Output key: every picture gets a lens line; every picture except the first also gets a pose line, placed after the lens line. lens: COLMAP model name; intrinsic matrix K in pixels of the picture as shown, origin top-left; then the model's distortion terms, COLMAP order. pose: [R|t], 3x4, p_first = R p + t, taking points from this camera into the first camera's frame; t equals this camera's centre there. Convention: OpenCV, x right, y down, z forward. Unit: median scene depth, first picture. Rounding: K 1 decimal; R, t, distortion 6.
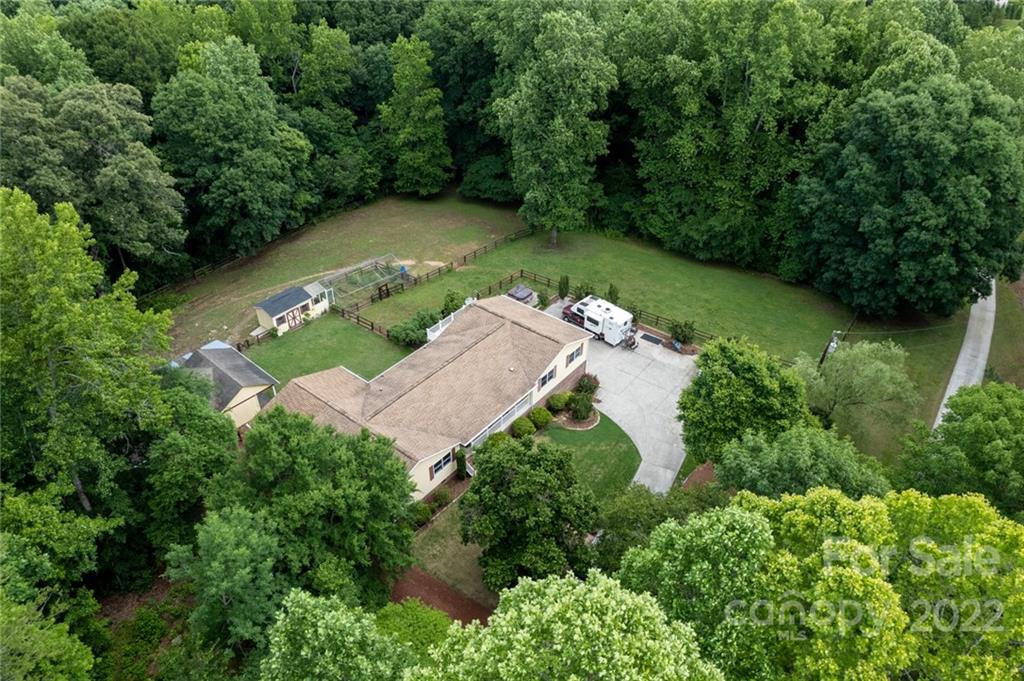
lens RADIAL K [[651.9, 0, 511.1], [0, 651.9, 345.9], [0, 0, 1]] dist [-0.066269, -0.001272]
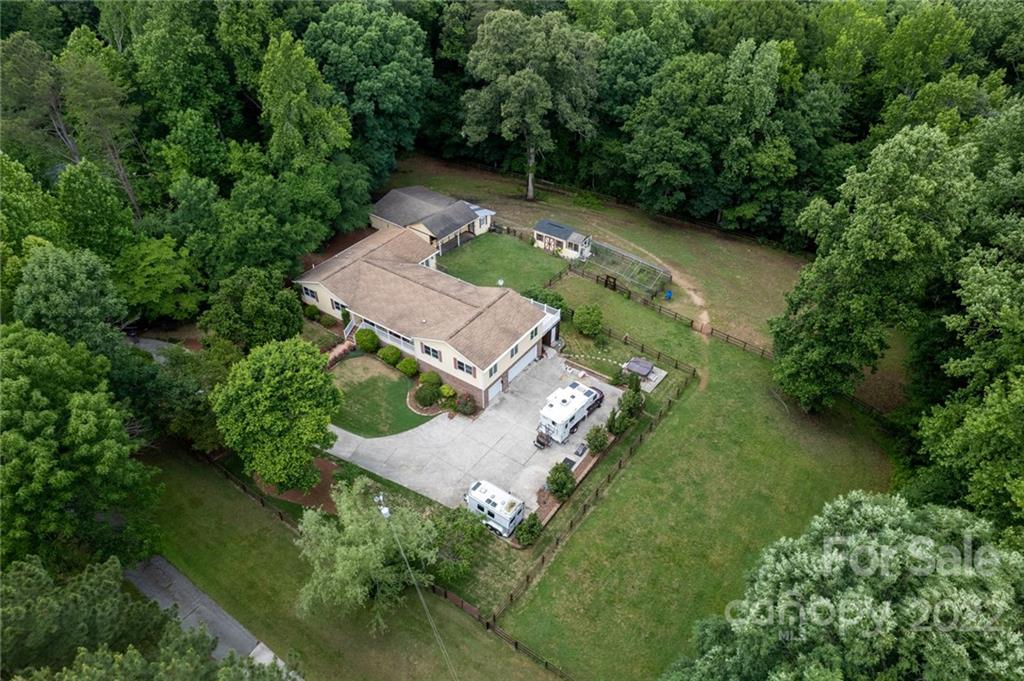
lens RADIAL K [[651.9, 0, 511.1], [0, 651.9, 345.9], [0, 0, 1]] dist [-0.066269, -0.001272]
pose [[0.064684, 0.623792, -0.778909, 0.763830], [-0.589841, 0.653497, 0.474373, -0.469374], [0.804925, 0.428748, 0.410209, 0.516534]]
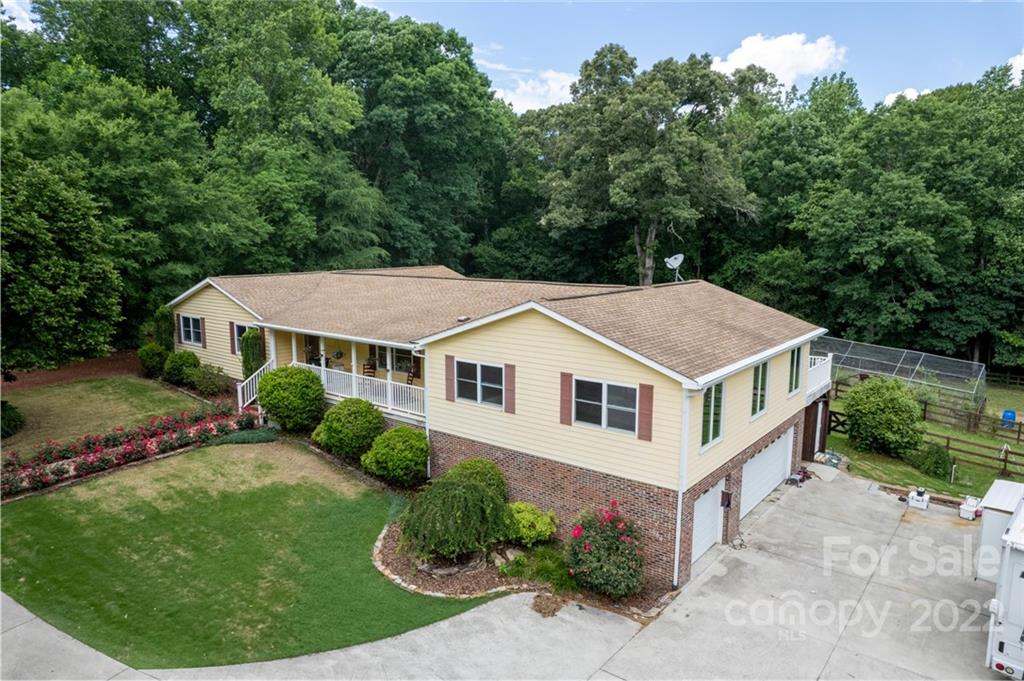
lens RADIAL K [[657.5, 0, 508.4], [0, 657.5, 345.7], [0, 0, 1]] dist [-0.079661, 0.064945]
pose [[-0.007659, 0.154931, -0.987896, 0.313126], [-0.592053, 0.795452, 0.129340, -0.015646], [0.805862, 0.585877, 0.085635, 0.784024]]
